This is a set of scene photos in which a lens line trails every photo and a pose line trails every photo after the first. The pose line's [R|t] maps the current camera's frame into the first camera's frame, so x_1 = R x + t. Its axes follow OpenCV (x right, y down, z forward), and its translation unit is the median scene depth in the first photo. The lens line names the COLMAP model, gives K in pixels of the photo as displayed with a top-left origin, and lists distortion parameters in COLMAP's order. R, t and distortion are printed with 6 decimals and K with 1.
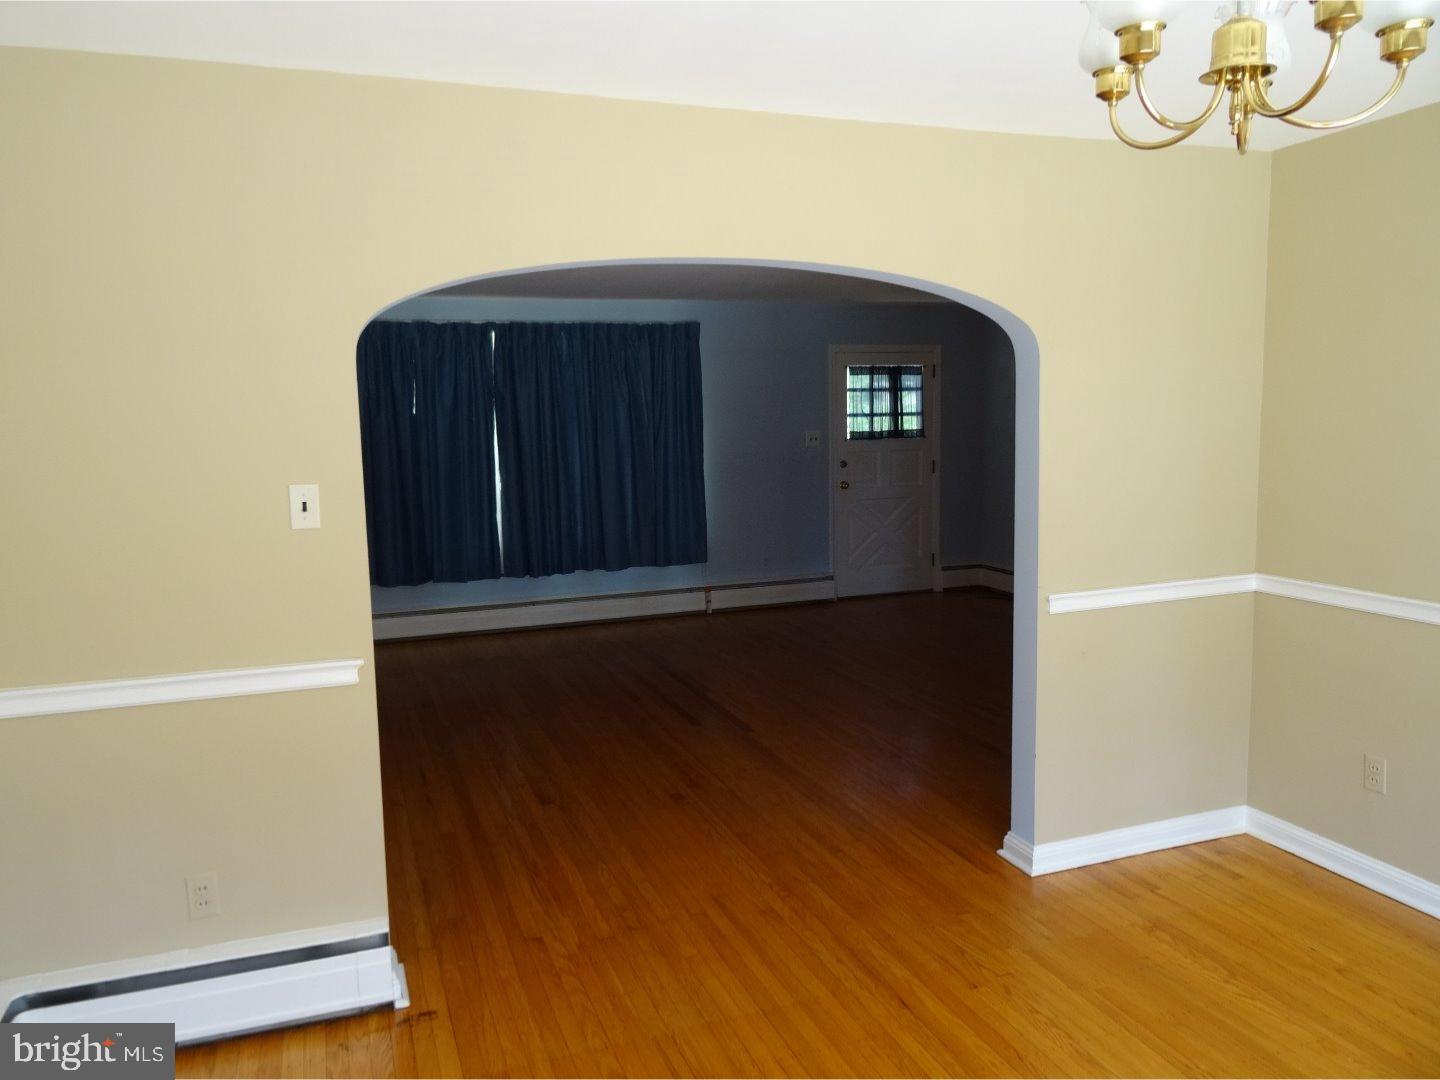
lens RADIAL K [[1033.5, 0, 713.7], [0, 1033.5, 533.1], [0, 0, 1]] dist [0.000242, 0.006602]
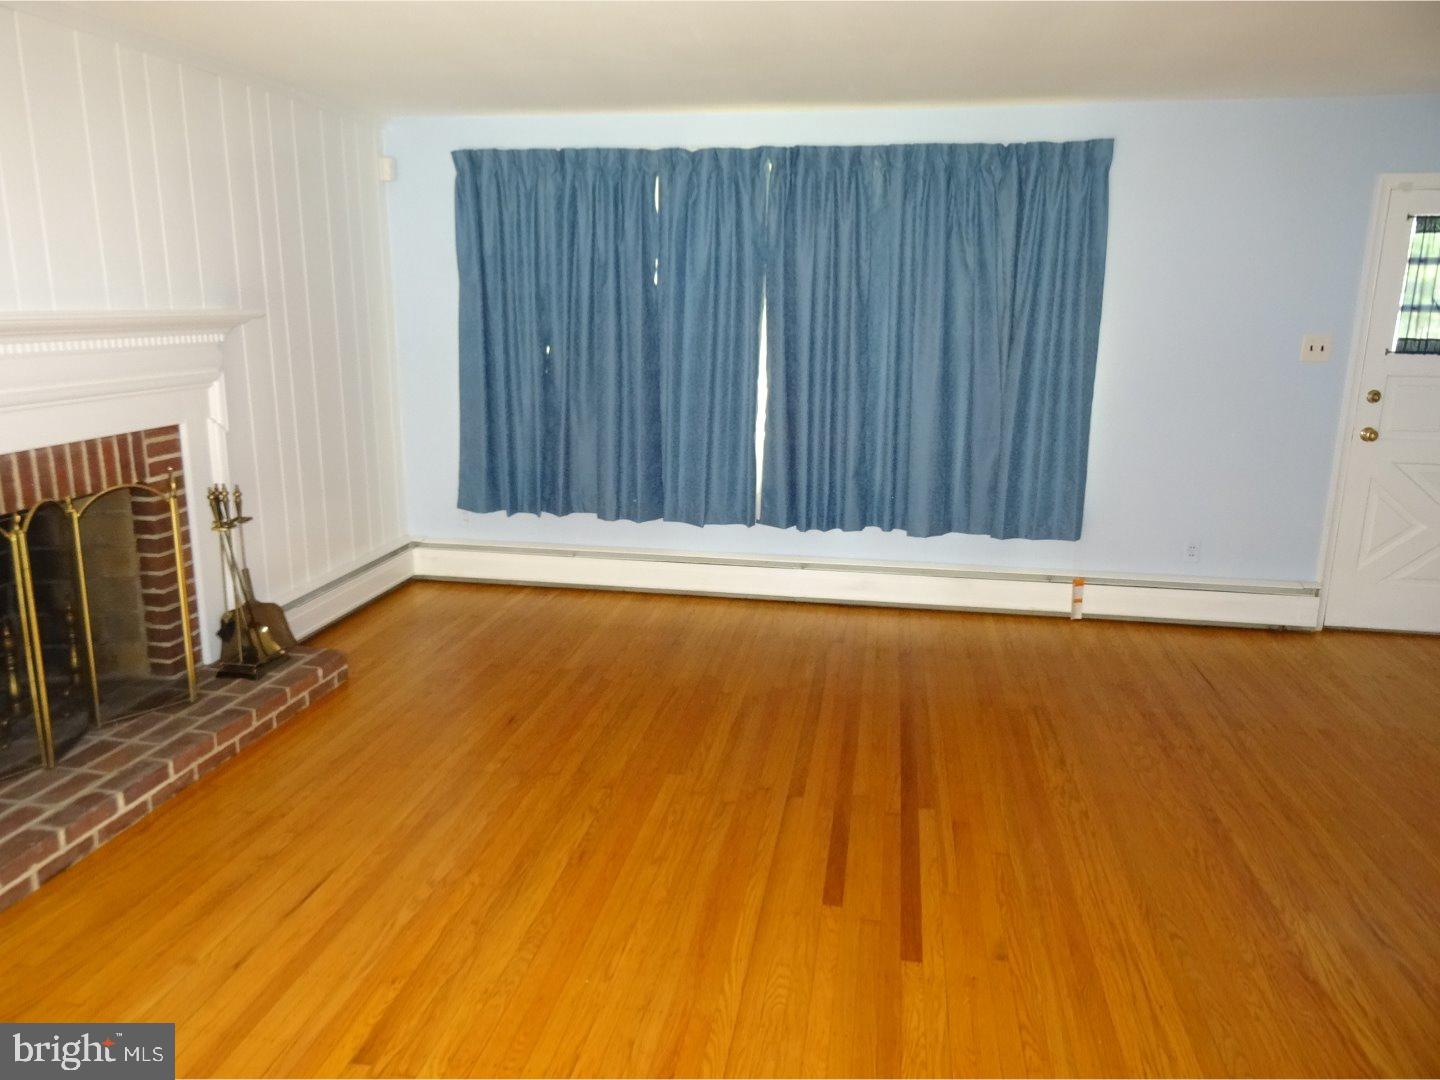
lens RADIAL K [[1033.5, 0, 713.7], [0, 1033.5, 533.1], [0, 0, 1]] dist [0.000242, 0.006602]
pose [[0.863486, 0.142494, -0.483826, 0.111206], [-0.086354, 0.986865, 0.136530, -0.044778], [0.496926, -0.076112, 0.864449, 0.378053]]
